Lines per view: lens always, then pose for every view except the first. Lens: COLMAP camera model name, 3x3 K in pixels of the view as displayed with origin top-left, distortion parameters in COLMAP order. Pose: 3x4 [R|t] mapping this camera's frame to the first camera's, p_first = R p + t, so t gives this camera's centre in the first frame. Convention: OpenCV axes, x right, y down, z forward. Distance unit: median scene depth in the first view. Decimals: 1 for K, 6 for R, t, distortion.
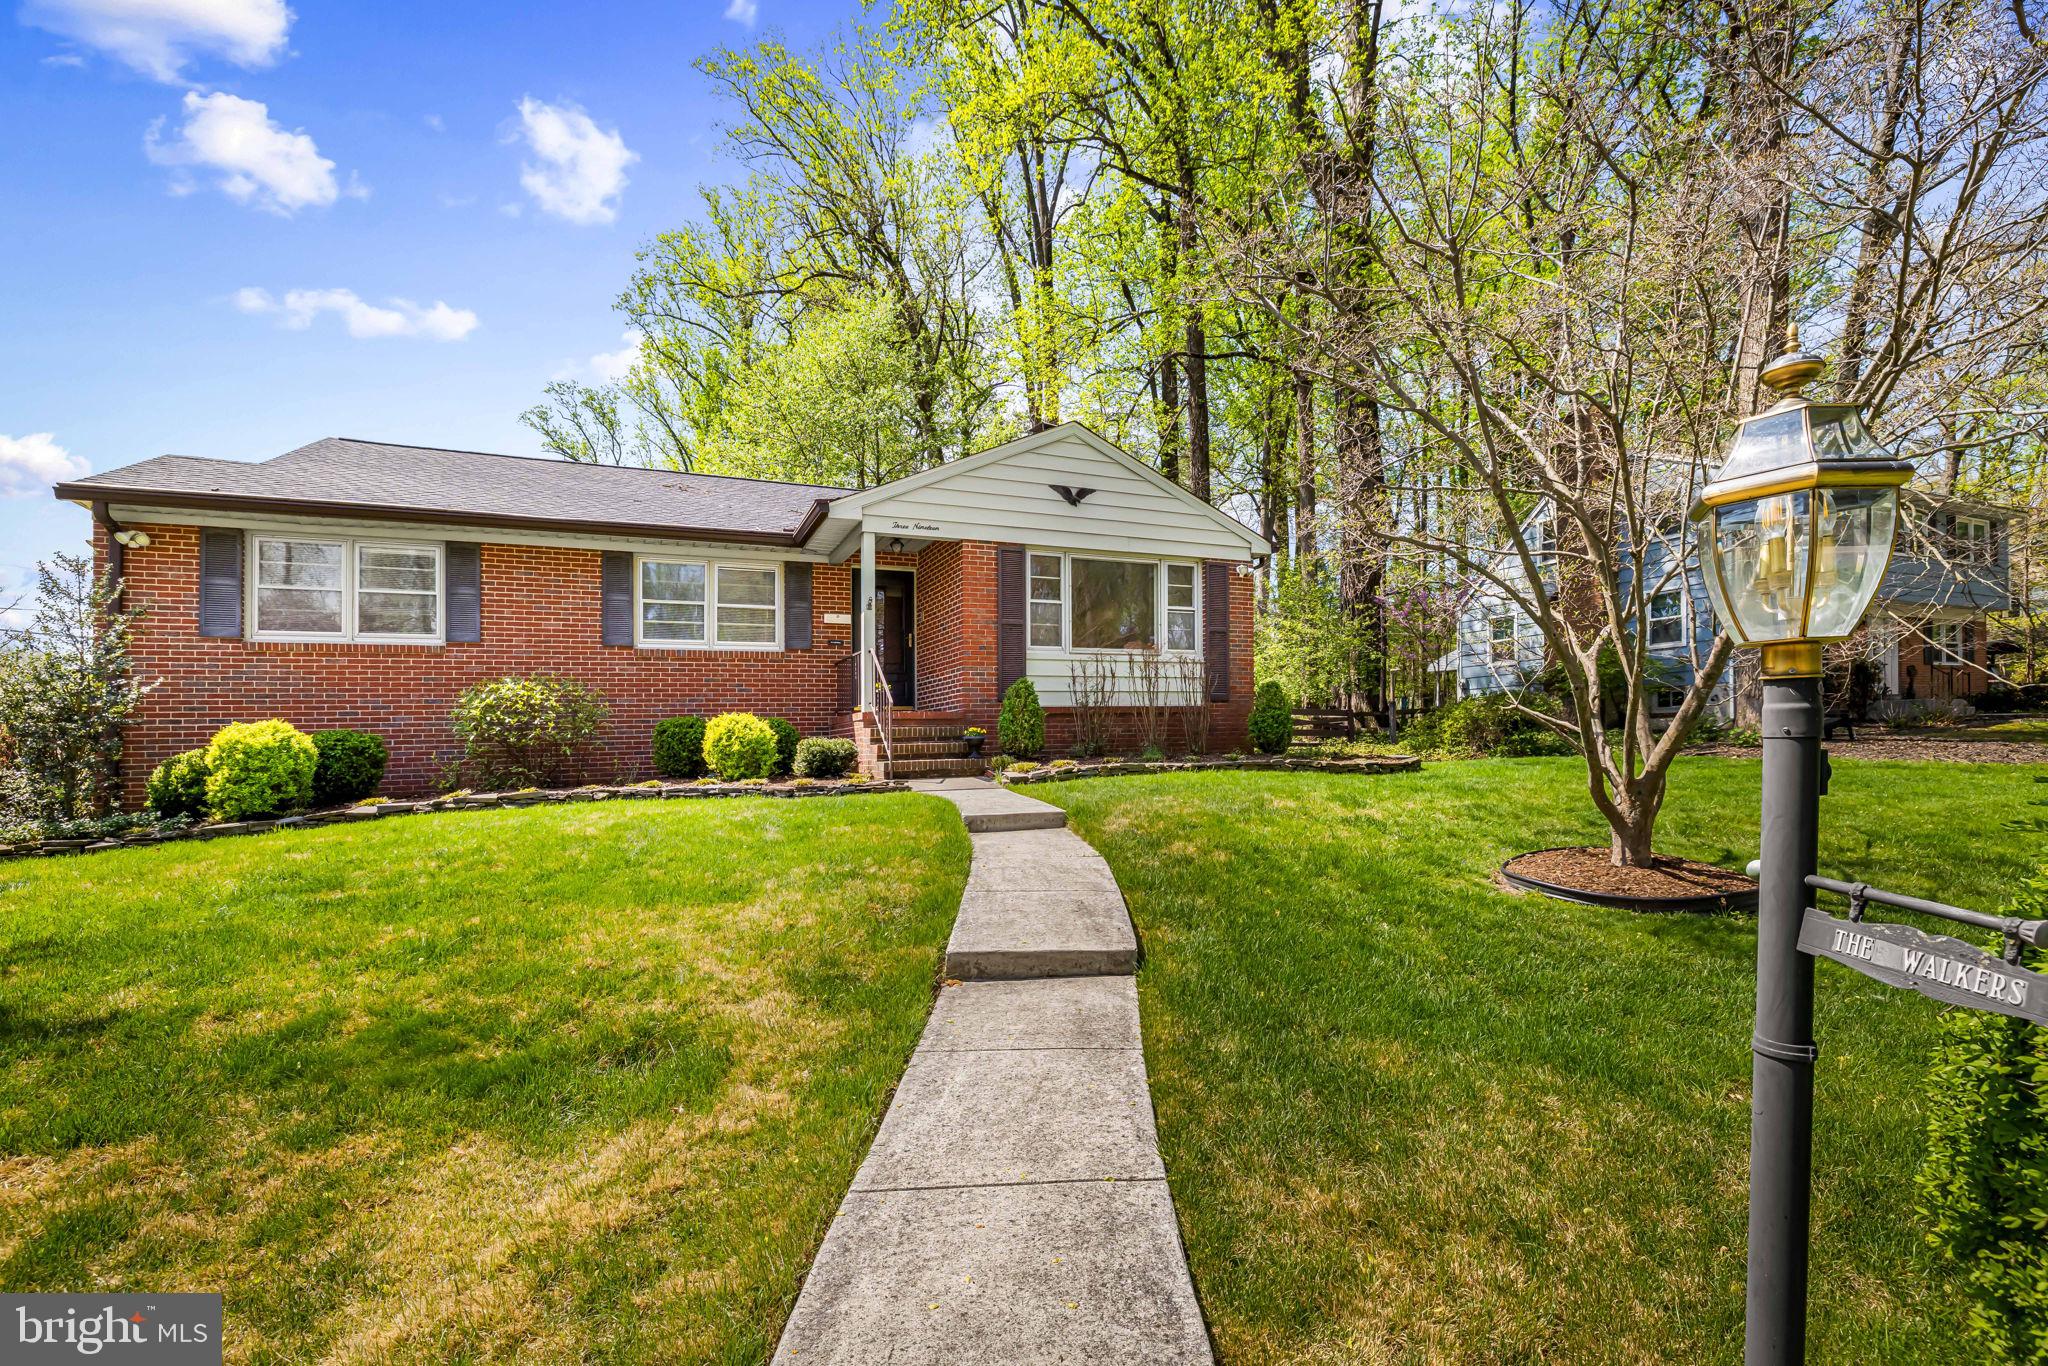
lens RADIAL K [[748.3, 0, 1023.2], [0, 748.3, 616.7], [0, 0, 1]] dist [-0.000778, 0.000077]
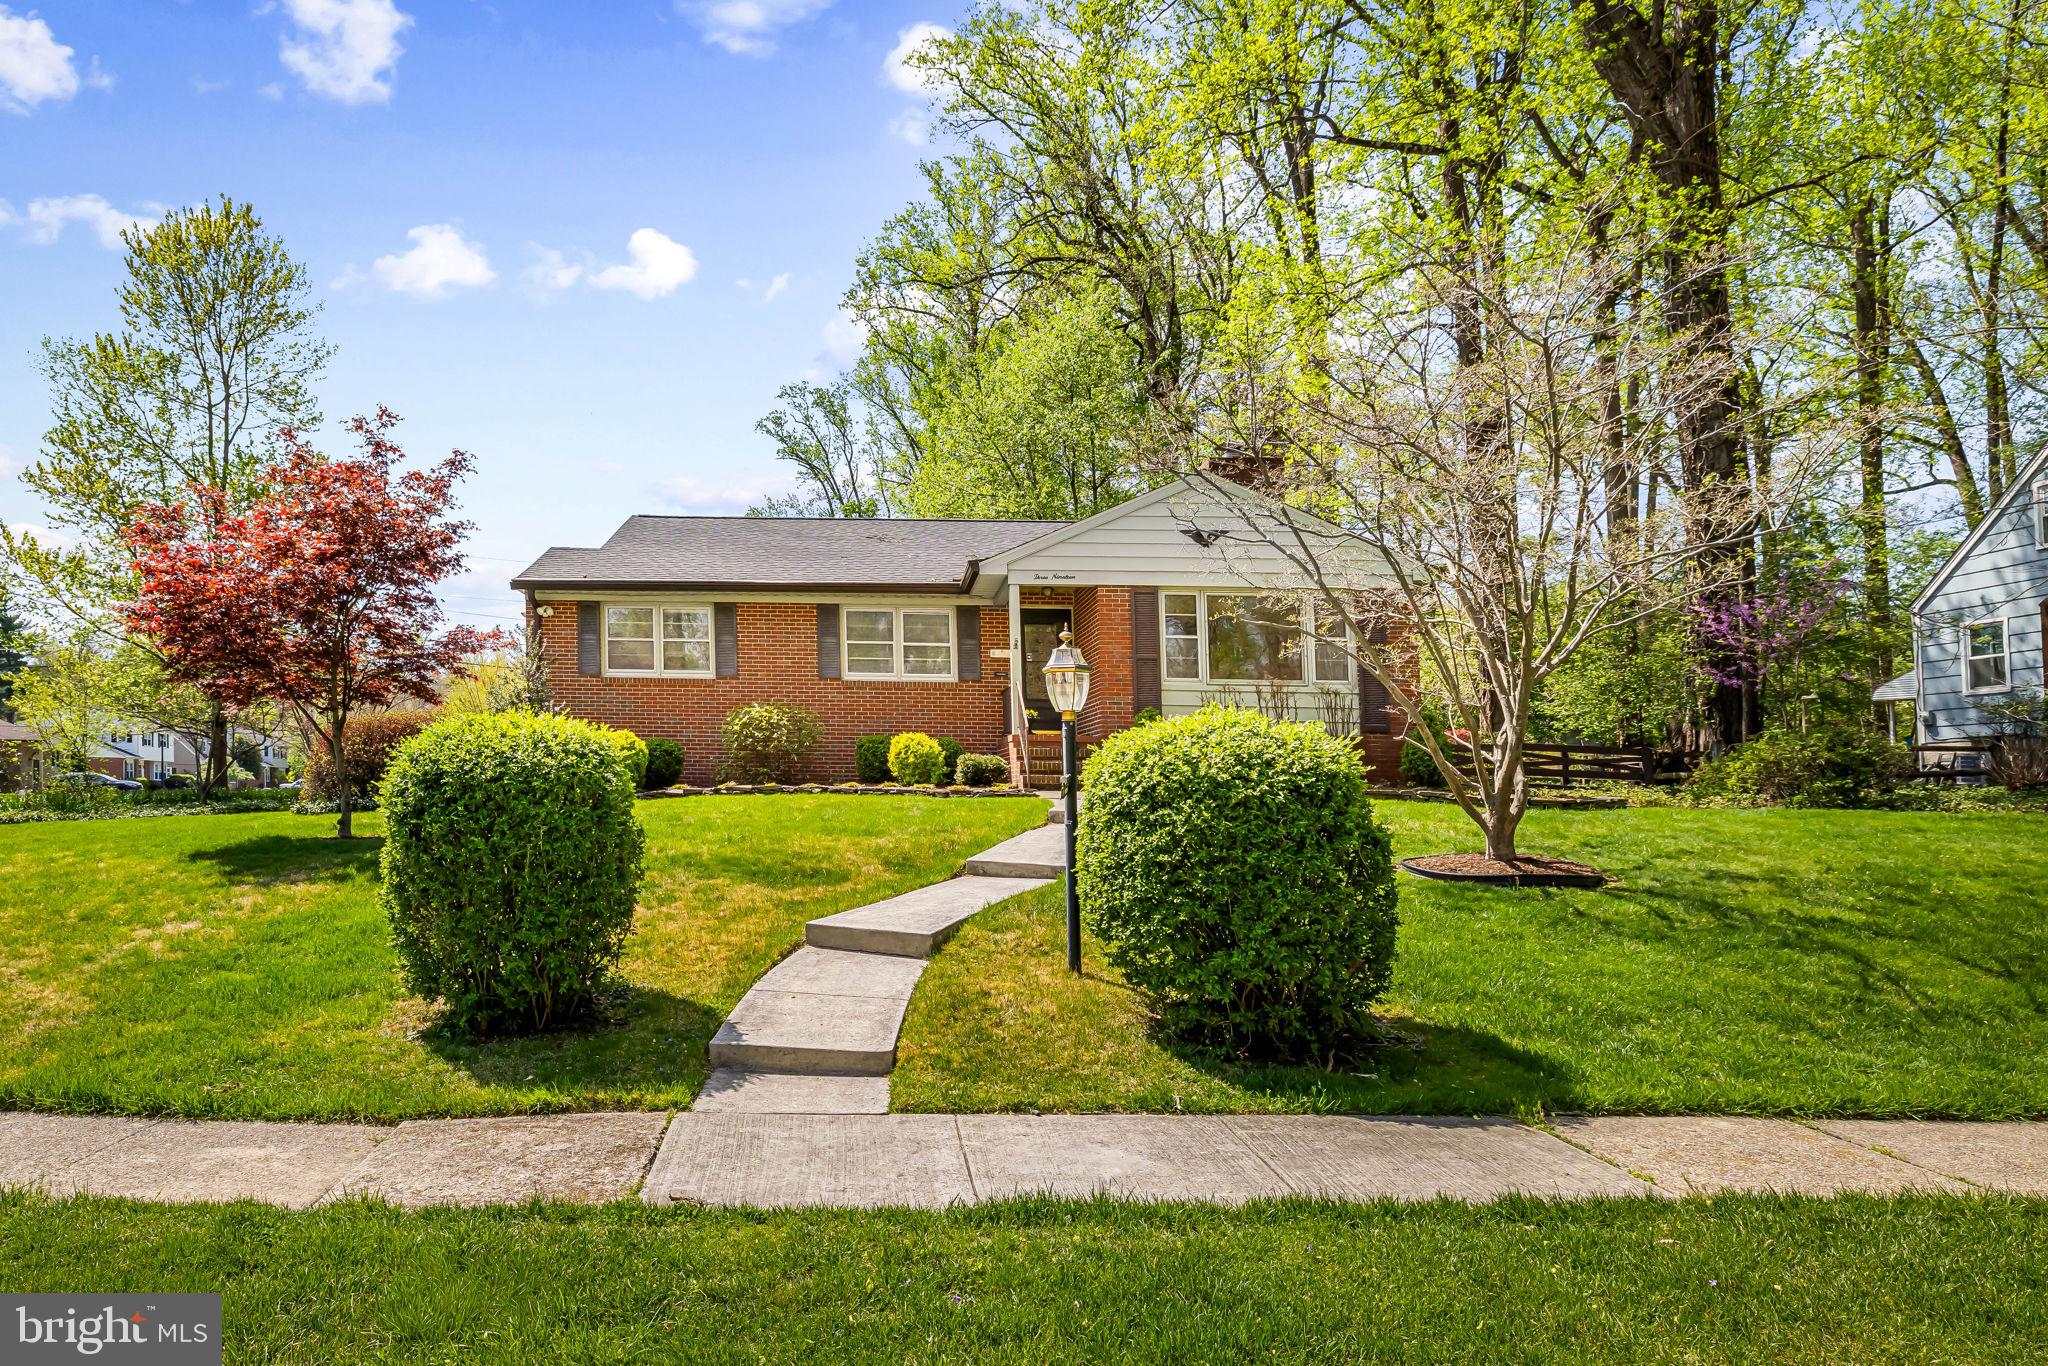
lens RADIAL K [[888.5, 0, 1019.2], [0, 888.5, 650.4], [0, 0, 1]] dist [-0.002328, 0.000779]
pose [[0.952372, -0.006752, -0.304865, 0.235325], [0.014479, 0.999628, 0.023092, -0.040194], [0.304596, -0.026406, 0.952115, -0.352309]]
